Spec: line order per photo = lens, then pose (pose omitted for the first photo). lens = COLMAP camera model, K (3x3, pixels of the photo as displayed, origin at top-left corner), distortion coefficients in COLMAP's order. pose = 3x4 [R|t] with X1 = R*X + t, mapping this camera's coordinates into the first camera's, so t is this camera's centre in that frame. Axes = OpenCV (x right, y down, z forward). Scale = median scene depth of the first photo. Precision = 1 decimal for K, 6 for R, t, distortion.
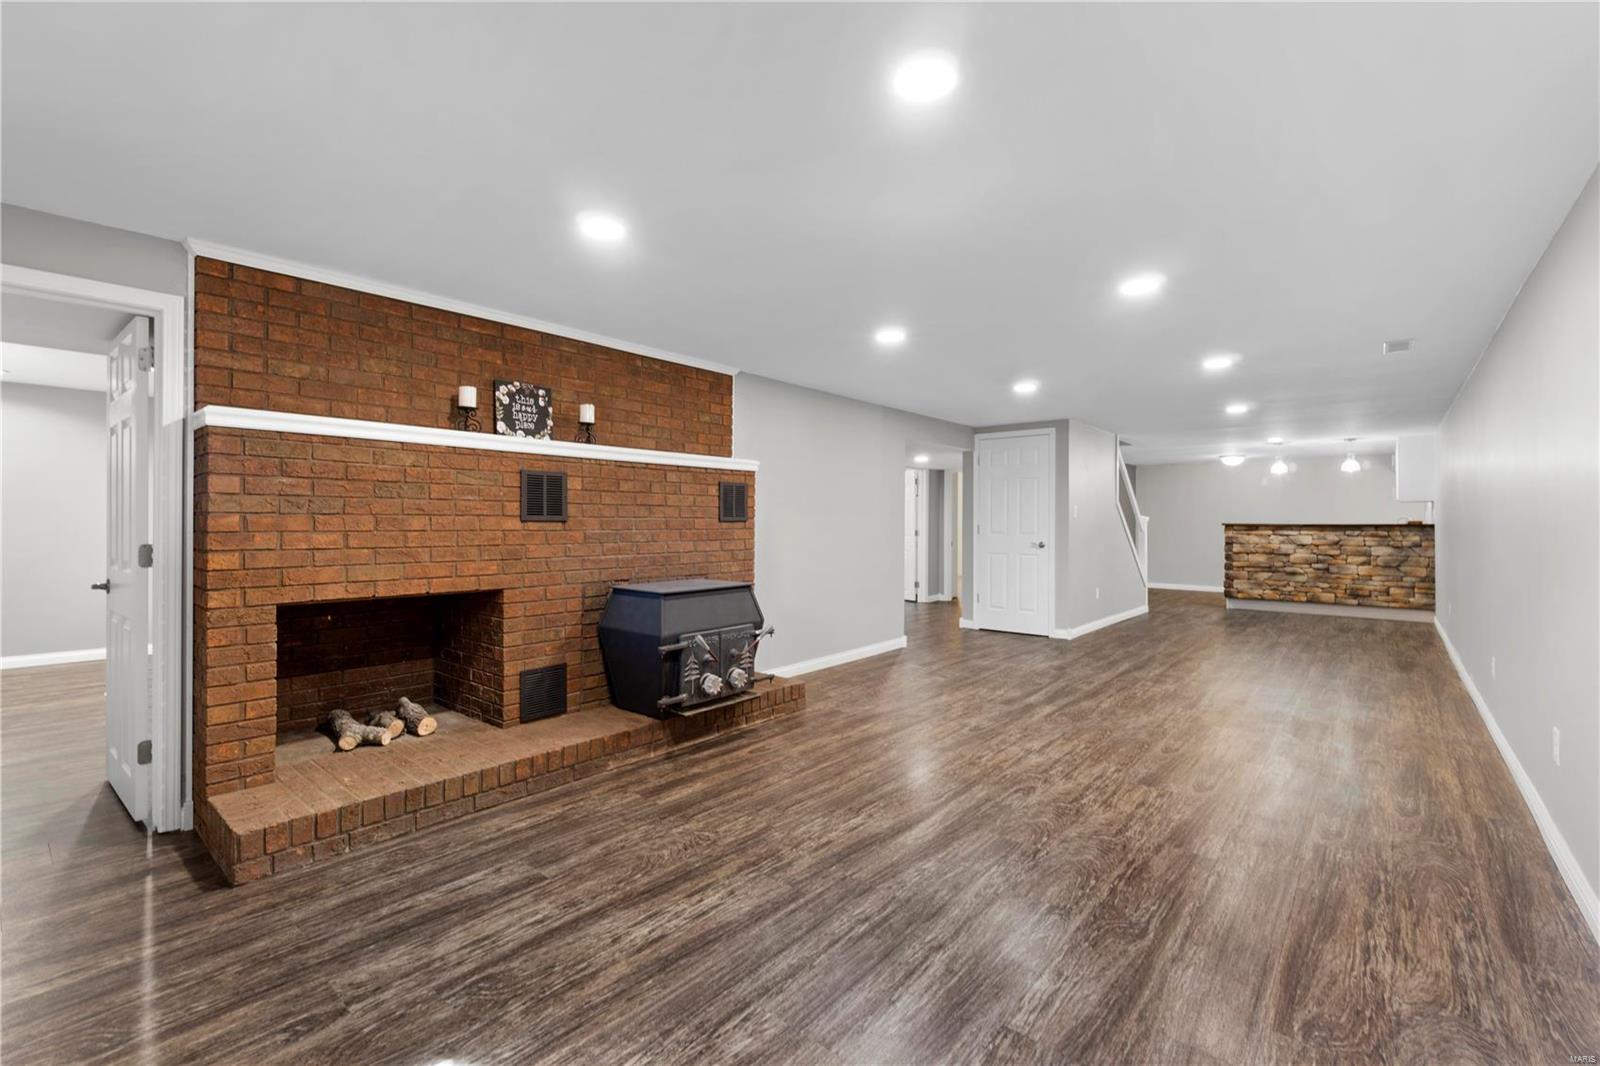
lens RADIAL K [[690.3, 0, 802.3], [0, 690.3, 521.8], [0, 0, 1]] dist [-0.005403, 0.000396]
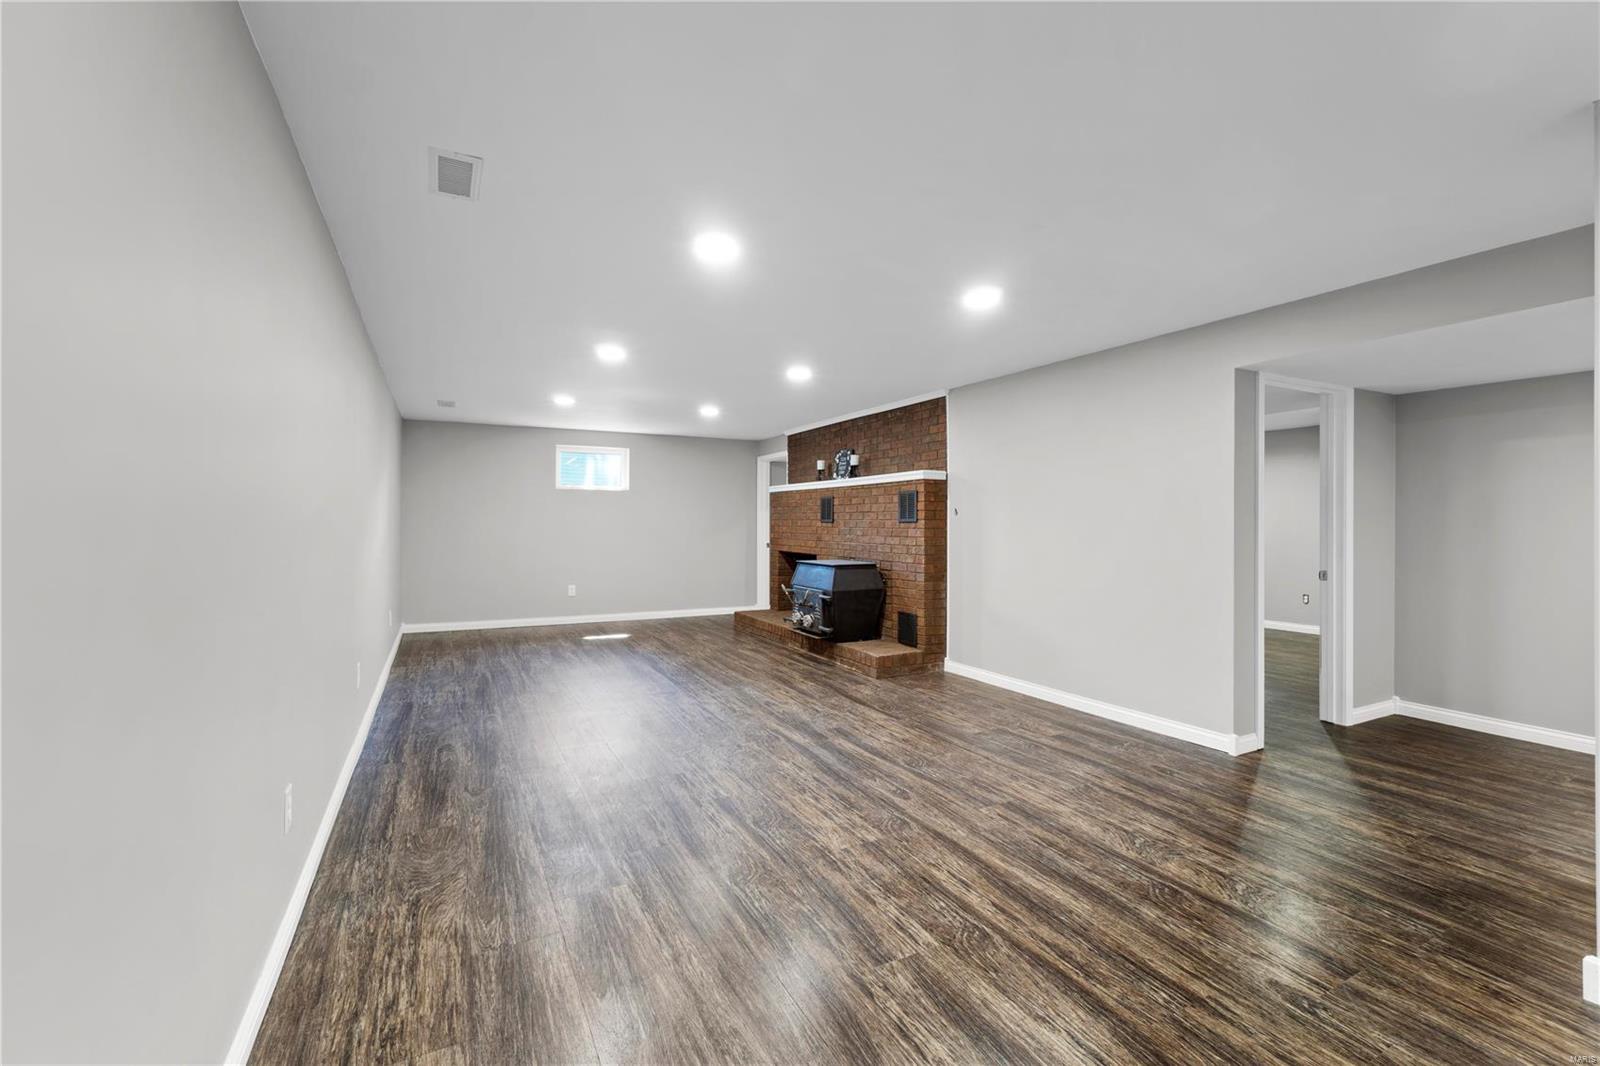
lens RADIAL K [[690.3, 0, 806.5], [0, 690.3, 528.7], [0, 0, 1]] dist [-0.005403, 0.000396]
pose [[-0.376041, 0.003024, -0.926598, 2.002961], [-0.004600, 0.999976, 0.005131, 0.010278], [0.926592, 0.006192, -0.376018, 2.316751]]
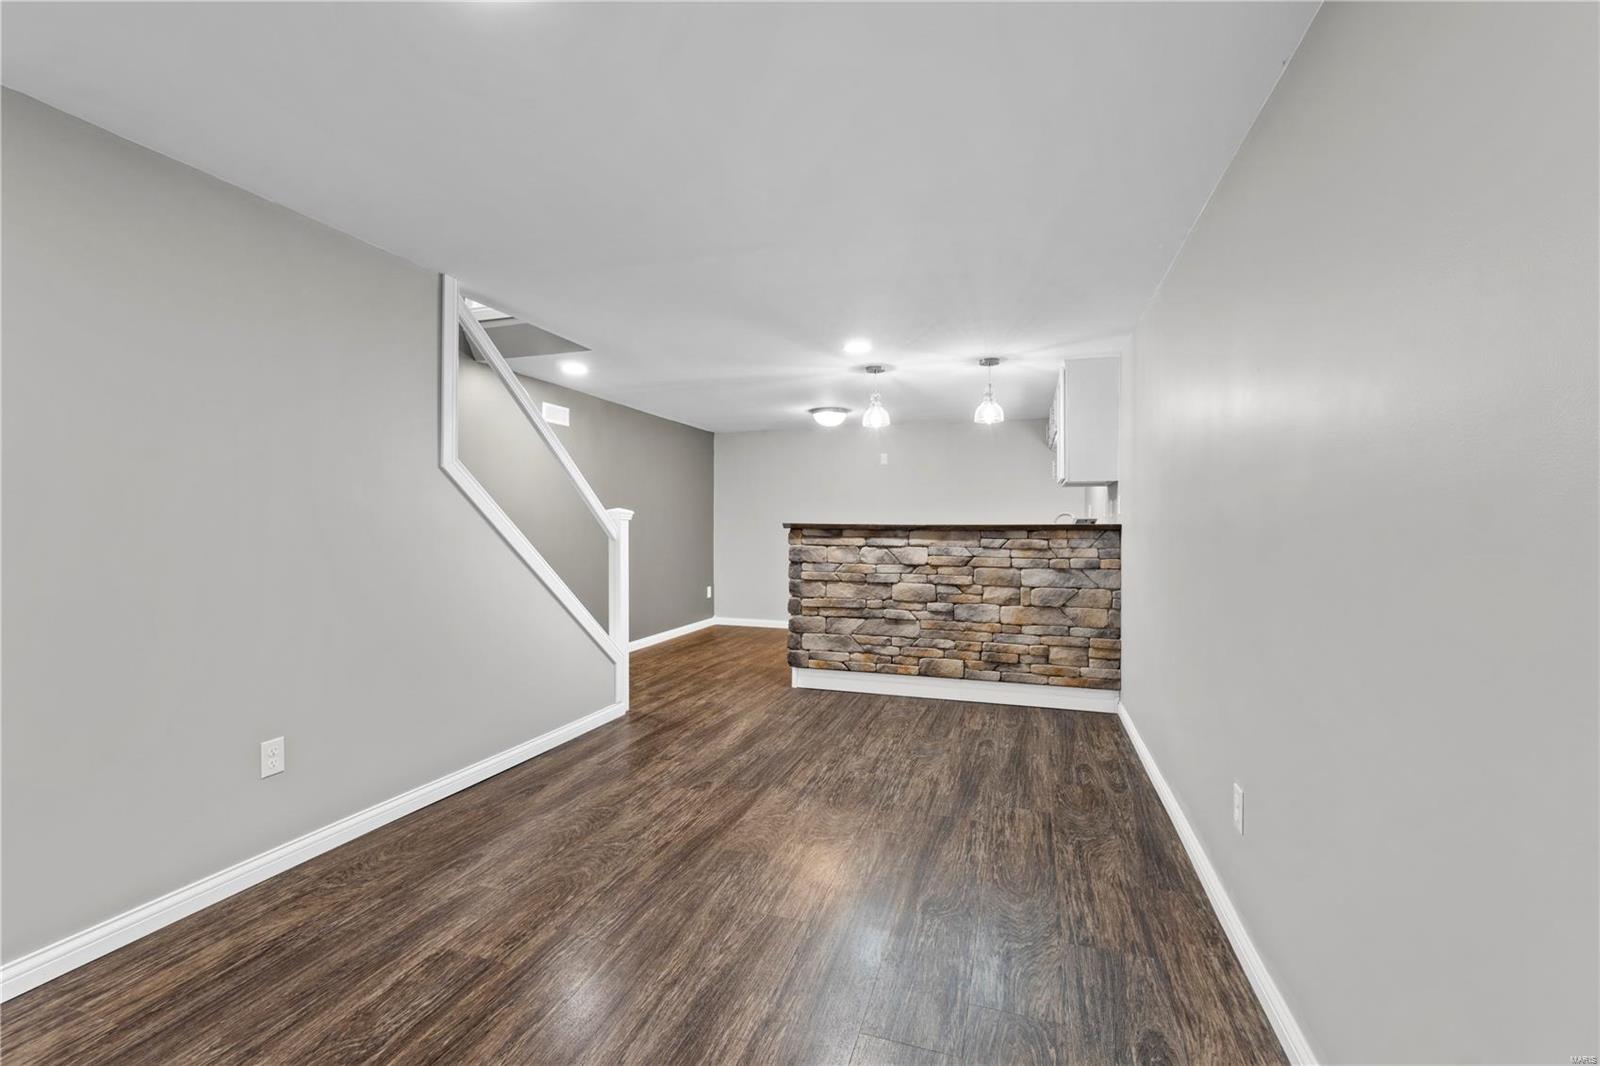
lens RADIAL K [[690.3, 0, 804.4], [0, 690.3, 531.2], [0, 0, 1]] dist [-0.005403, 0.000396]
pose [[0.946405, -0.001793, 0.322977, 0.475757], [-0.001152, 0.999959, 0.008928, 0.003396], [-0.322980, -0.008821, 0.946365, 0.528818]]
